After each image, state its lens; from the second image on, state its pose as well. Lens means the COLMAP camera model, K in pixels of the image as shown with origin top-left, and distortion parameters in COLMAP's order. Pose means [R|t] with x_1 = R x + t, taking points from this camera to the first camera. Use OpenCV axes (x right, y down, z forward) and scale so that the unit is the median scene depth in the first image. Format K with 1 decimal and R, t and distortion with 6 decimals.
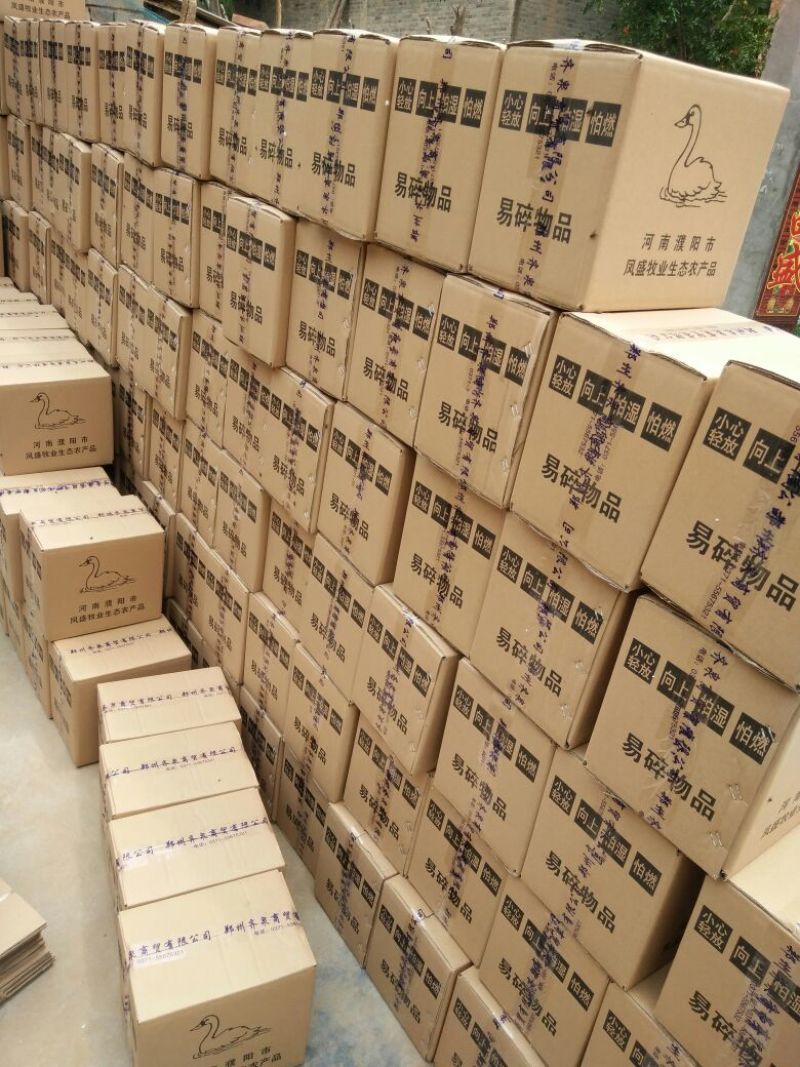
lens RADIAL K [[886.2, 0, 399.5], [0, 886.2, 528.0], [0, 0, 1]] dist [0.099045, -0.106984]
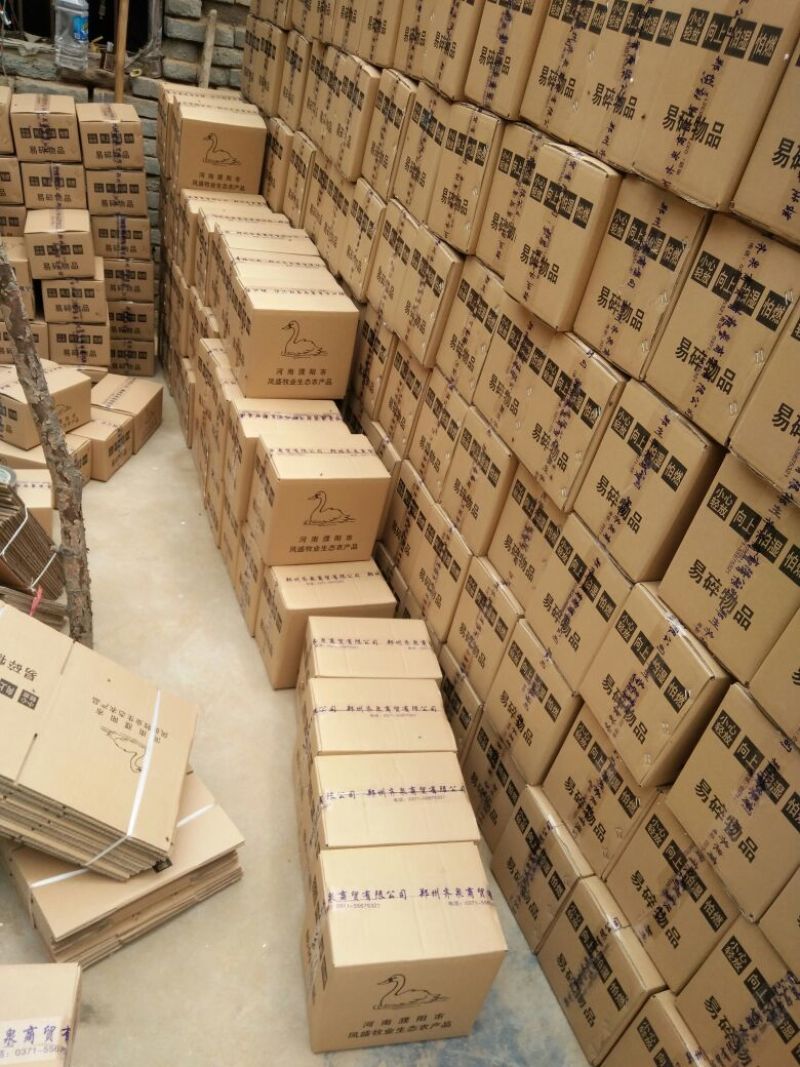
lens RADIAL K [[886.2, 0, 400.4], [0, 886.2, 526.2], [0, 0, 1]] dist [0.099045, -0.106984]
pose [[0.974071, 0.165974, -0.153748, -0.116084], [-0.156415, 0.985035, 0.072394, -0.019131], [0.163463, -0.046468, 0.985454, 0.033842]]
